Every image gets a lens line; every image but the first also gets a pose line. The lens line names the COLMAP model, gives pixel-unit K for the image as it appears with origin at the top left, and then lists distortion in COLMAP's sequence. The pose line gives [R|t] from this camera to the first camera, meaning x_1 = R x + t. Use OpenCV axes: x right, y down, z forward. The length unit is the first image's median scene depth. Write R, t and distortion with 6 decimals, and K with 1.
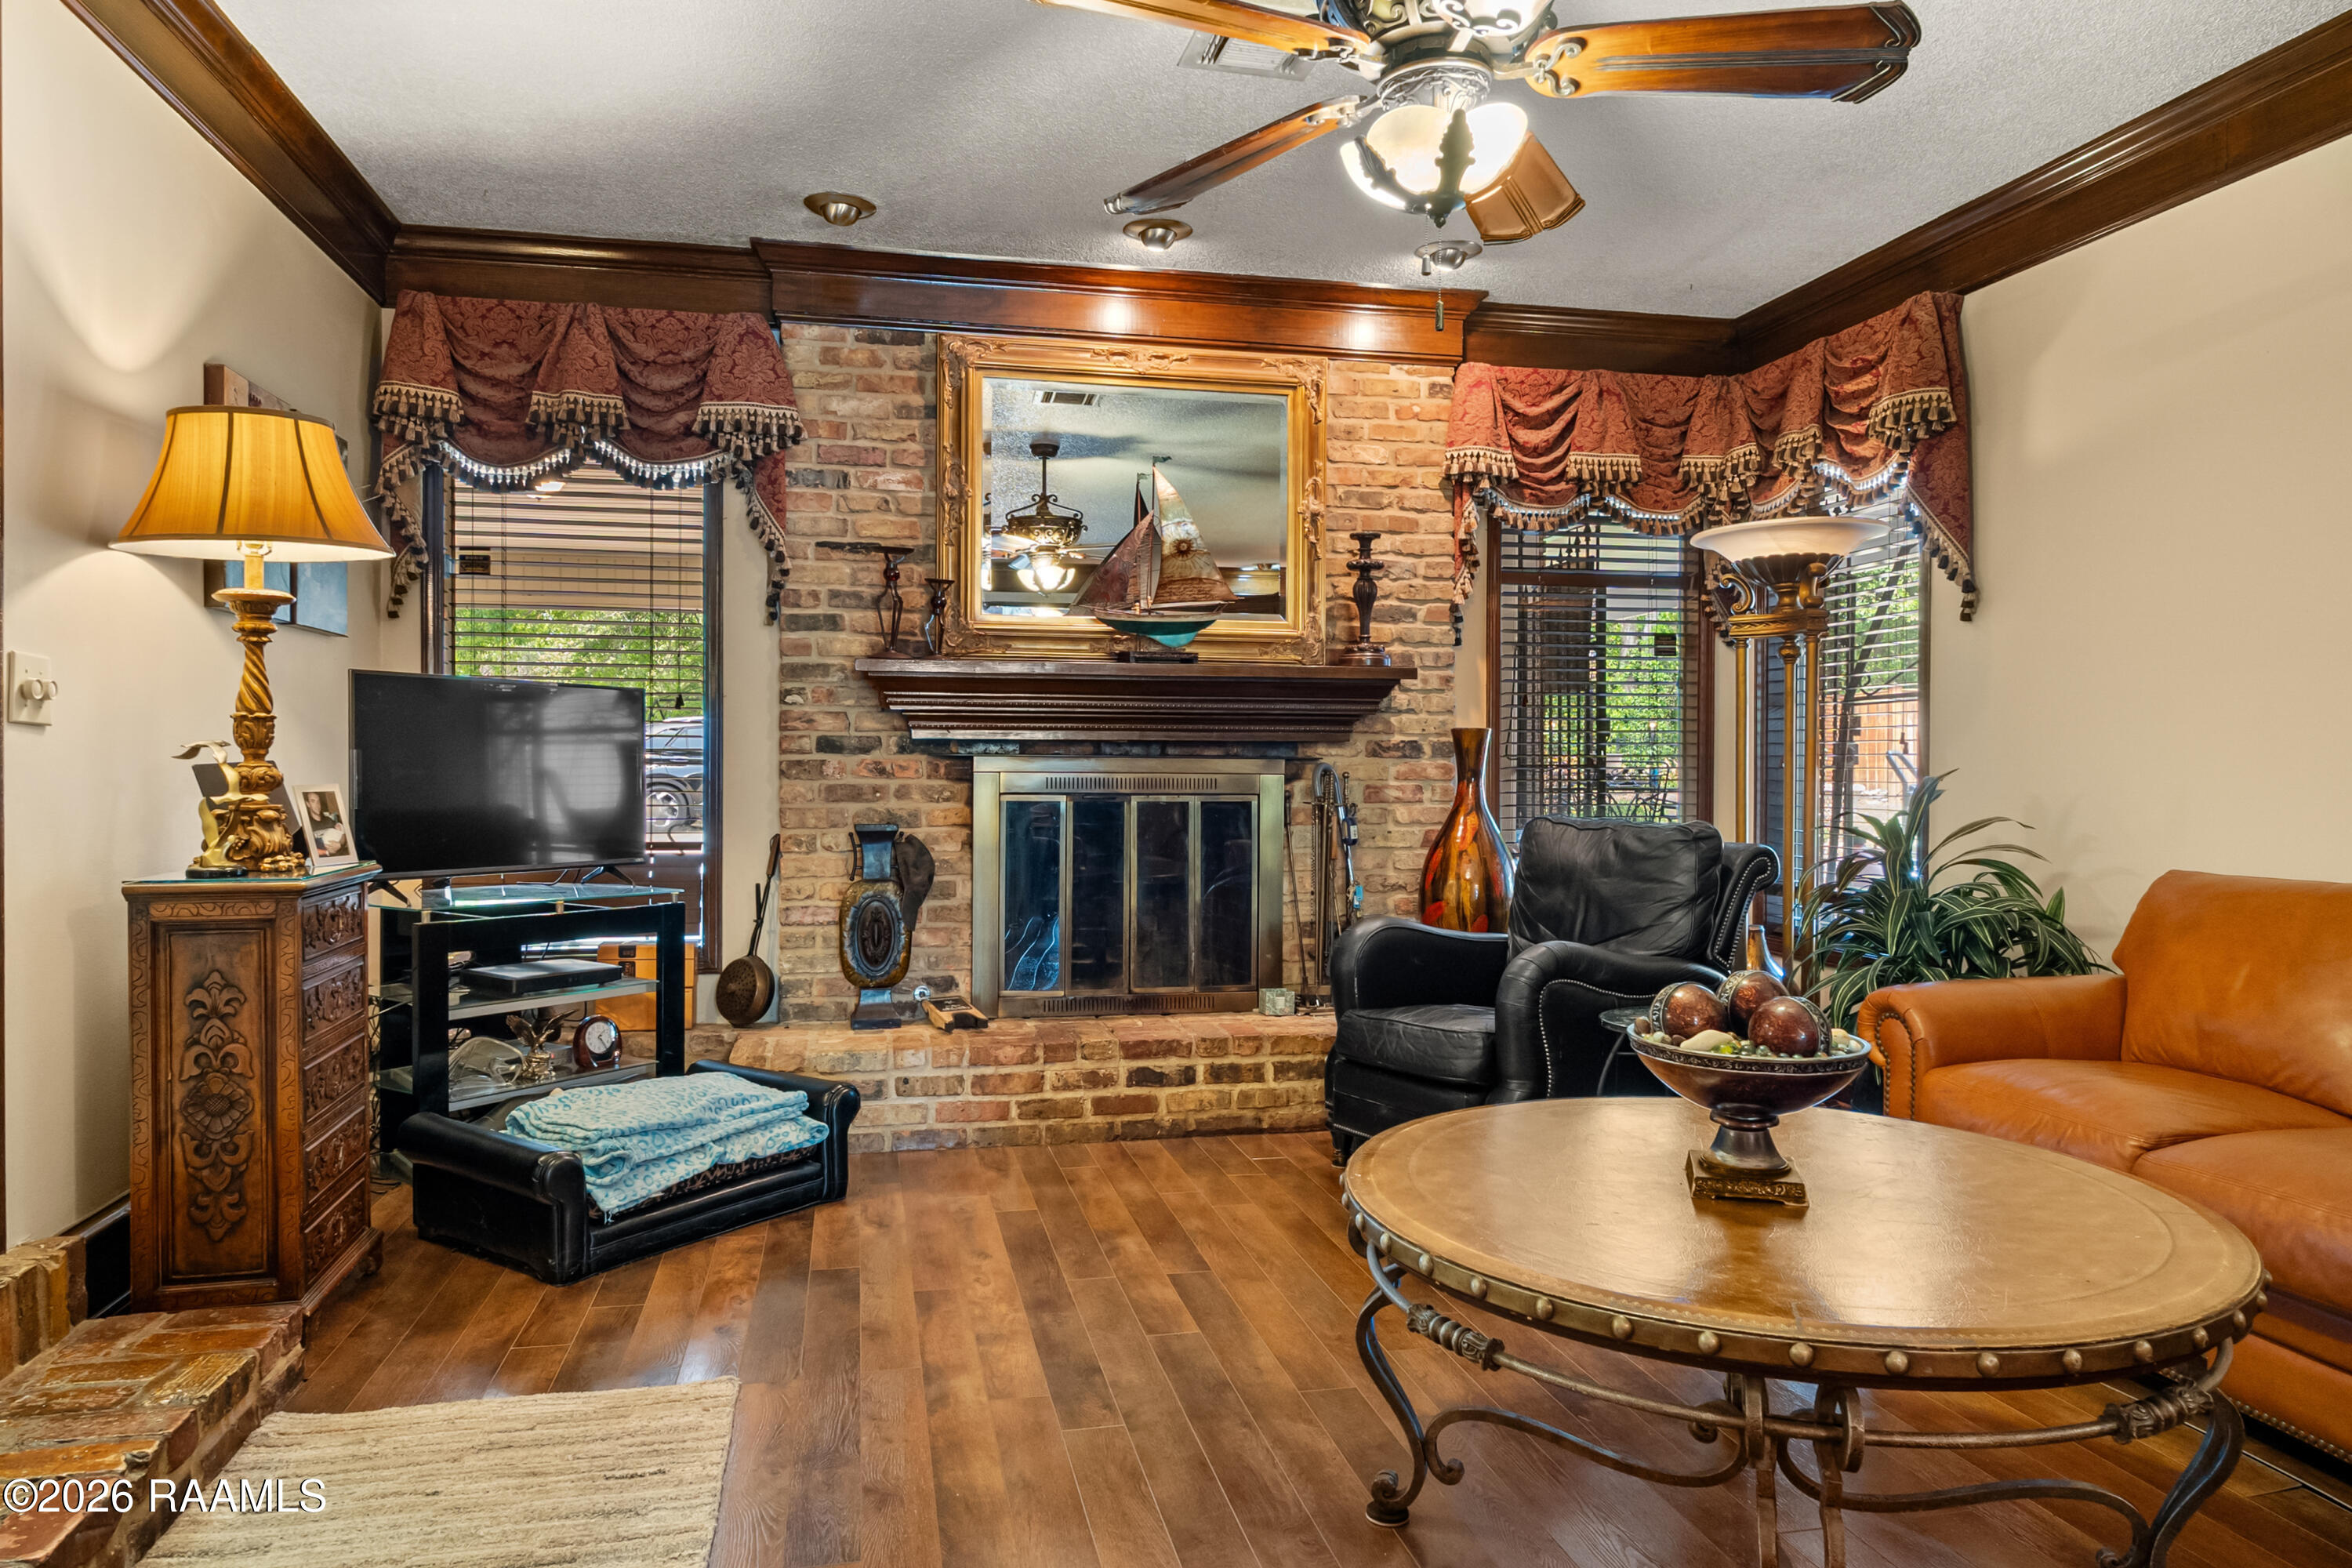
lens RADIAL K [[1508.4, 0, 1193.2], [0, 1508.4, 919.3], [0, 0, 1]] dist [-0.002195, -0.001544]
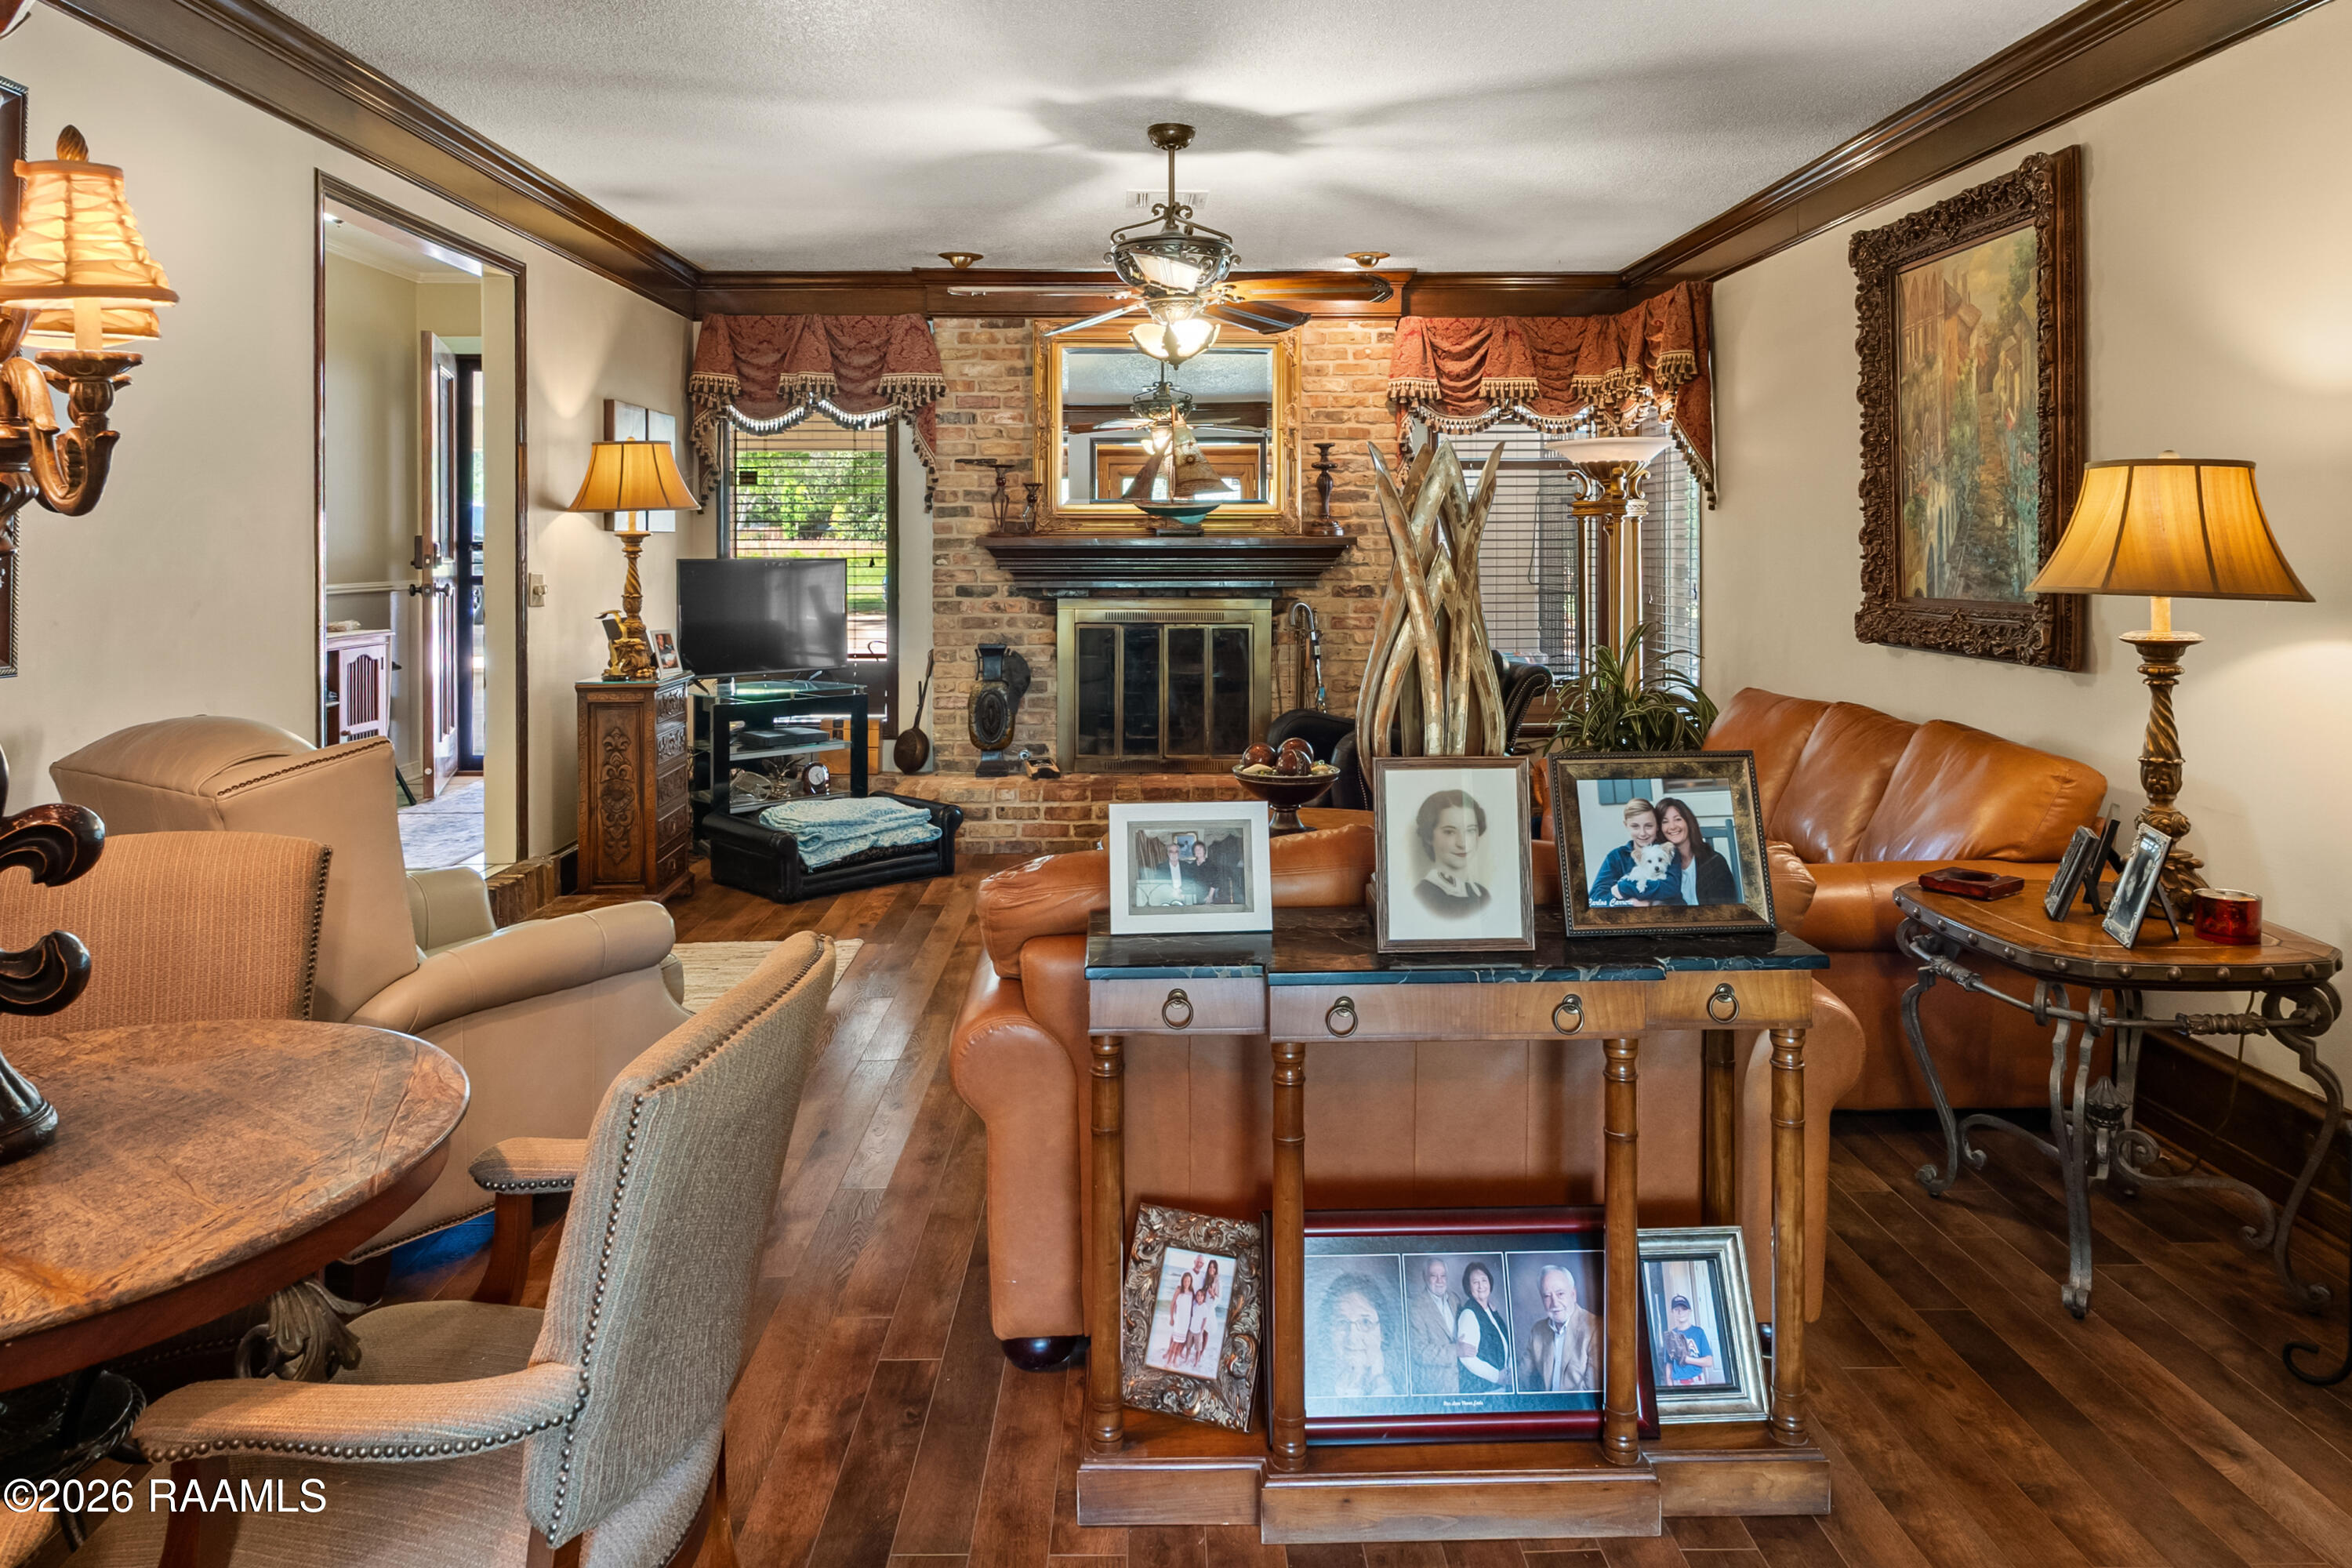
lens RADIAL K [[1508.4, 0, 1175.2], [0, 1508.4, 780.5], [0, 0, 1]] dist [-0.002195, -0.001544]
pose [[0.982747, 0.024370, -0.183340, 0.267474], [-0.015322, 0.998601, 0.050607, -0.004780], [0.184317, -0.046924, 0.981746, -0.496953]]
